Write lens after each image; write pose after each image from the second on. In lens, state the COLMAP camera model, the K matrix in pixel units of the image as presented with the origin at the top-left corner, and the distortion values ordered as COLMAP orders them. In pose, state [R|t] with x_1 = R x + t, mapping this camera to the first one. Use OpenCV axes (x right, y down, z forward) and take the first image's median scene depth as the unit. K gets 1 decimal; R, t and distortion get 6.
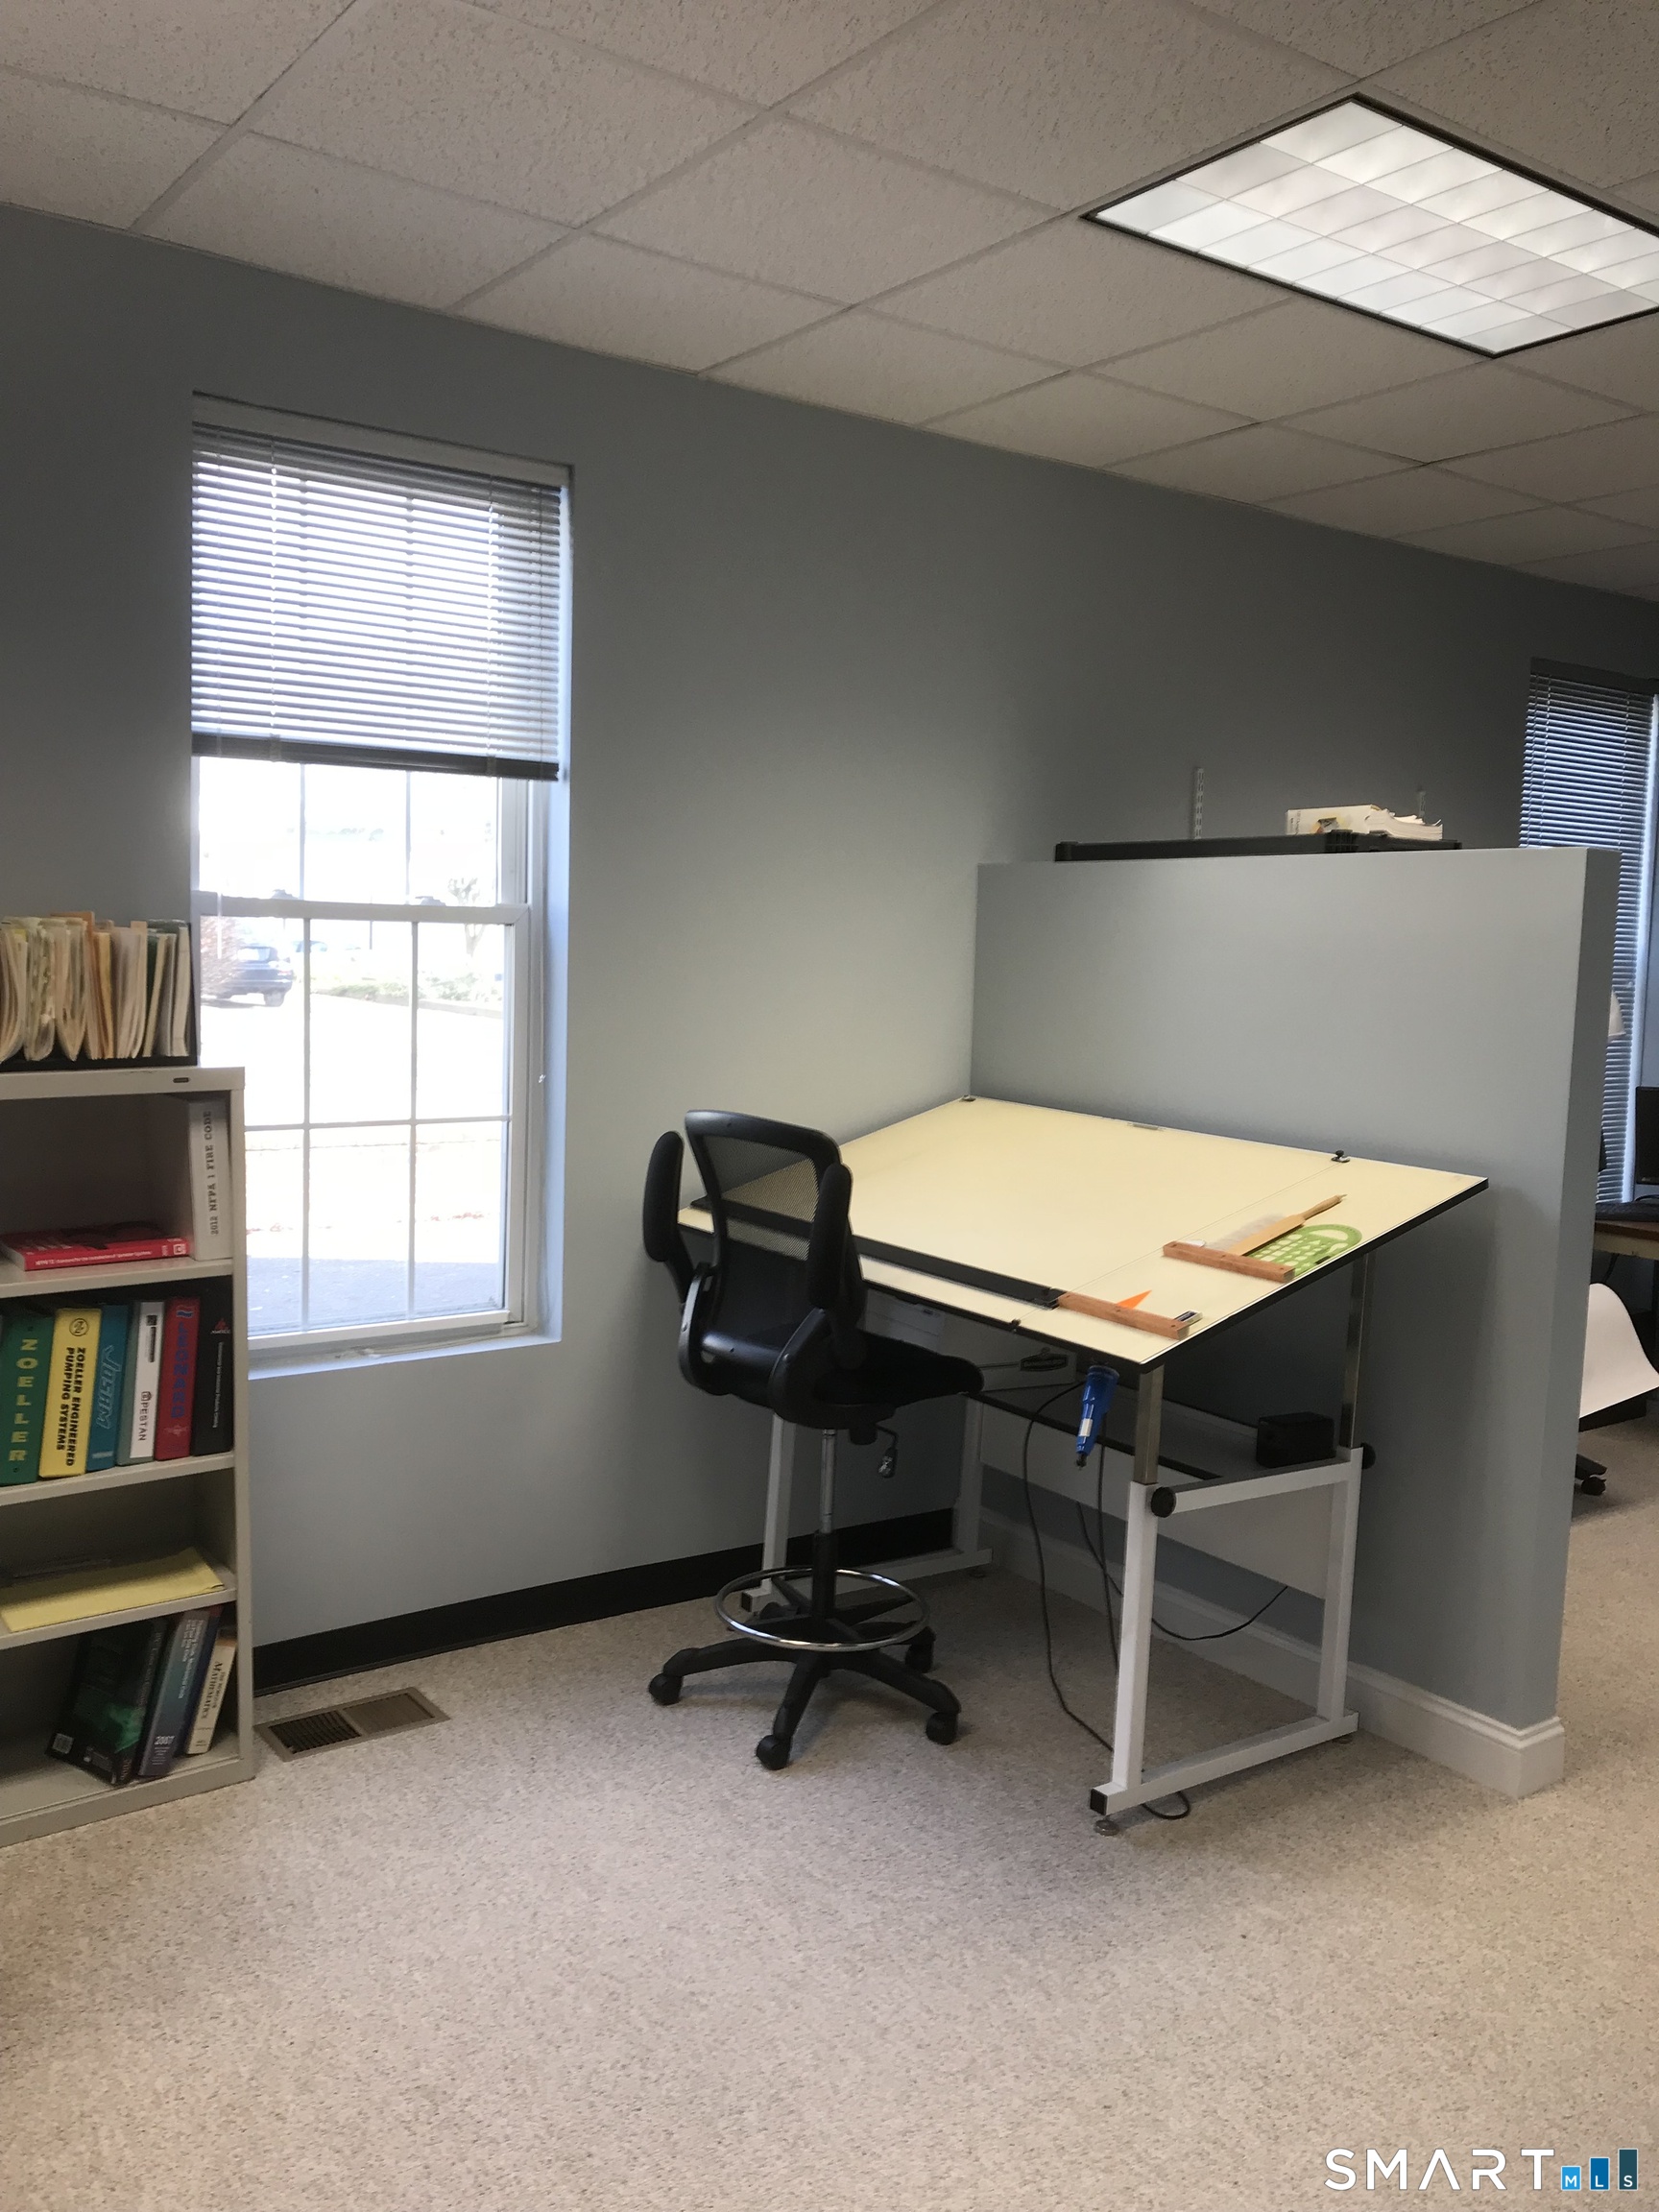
lens RADIAL K [[1869.4, 0, 844.4], [0, 1869.4, 1126.5], [0, 0, 1]] dist [0.103497, -0.000409]
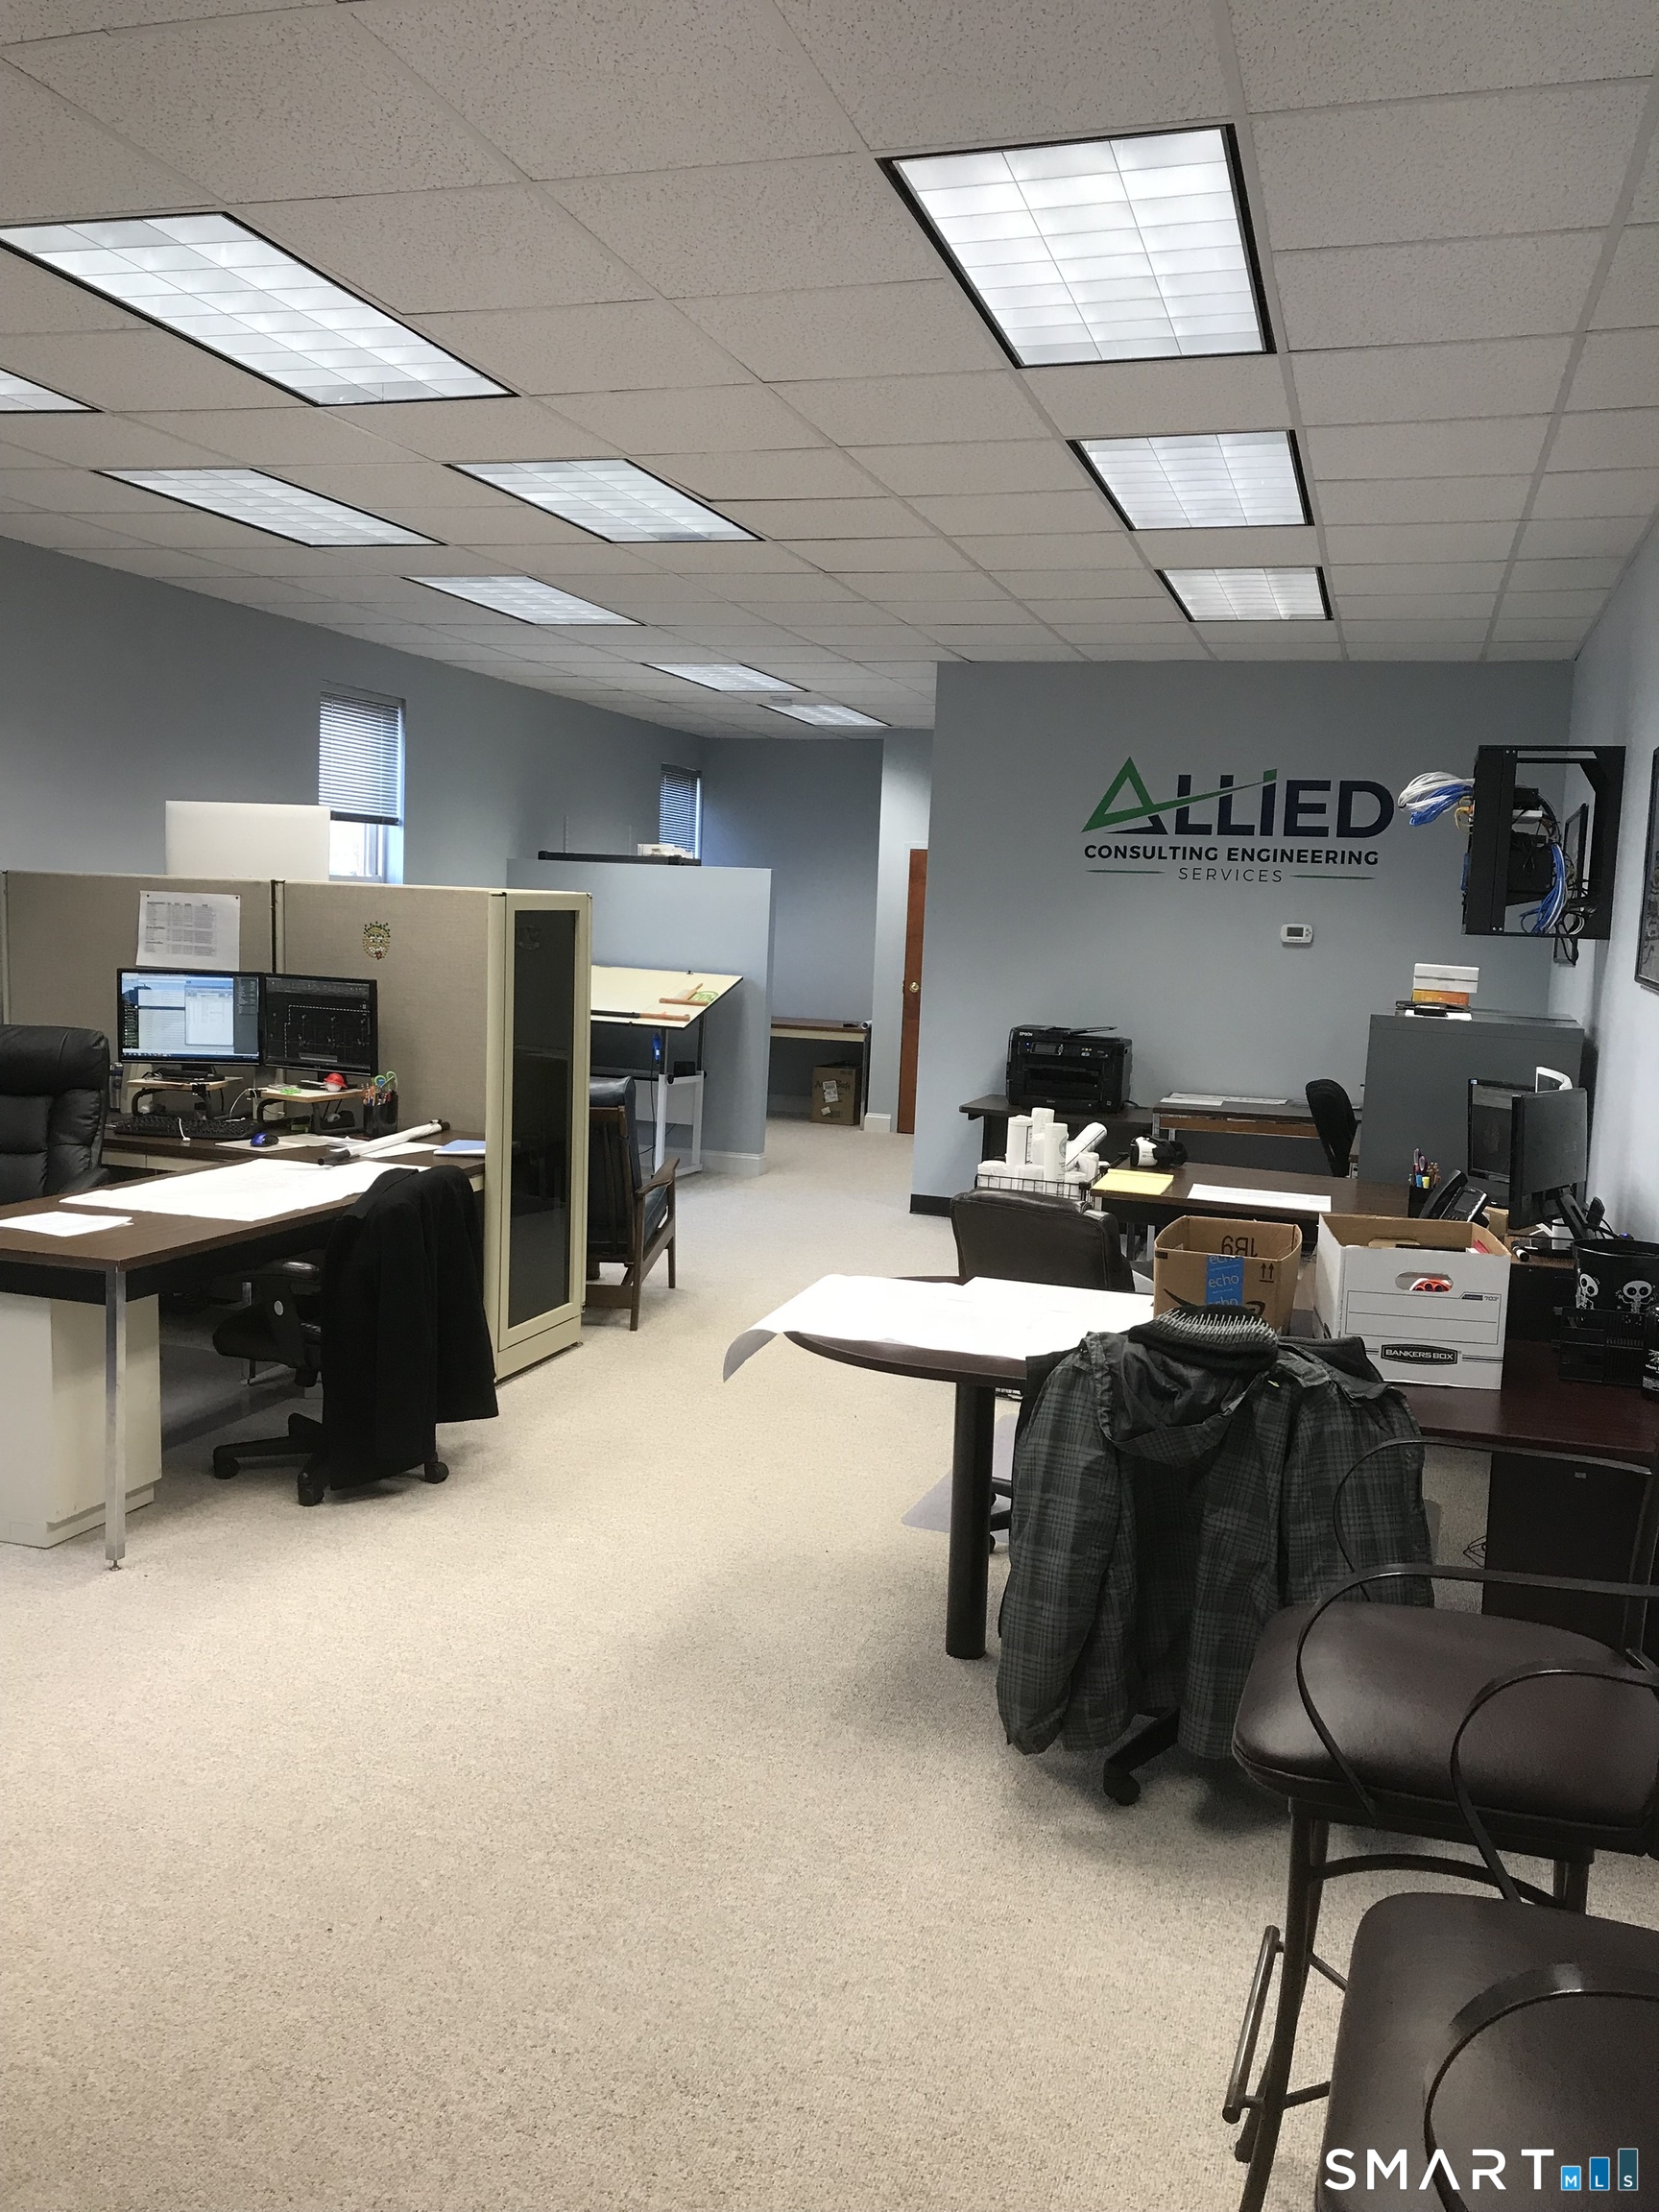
lens RADIAL K [[1869.4, 0, 830.7], [0, 1869.4, 1108.0], [0, 0, 1]] dist [0.103497, -0.000409]
pose [[0.790846, -0.056984, 0.609357, -1.227177], [0.041662, 0.998359, 0.039292, 0.111048], [-0.610596, -0.005687, 0.791922, -1.296420]]
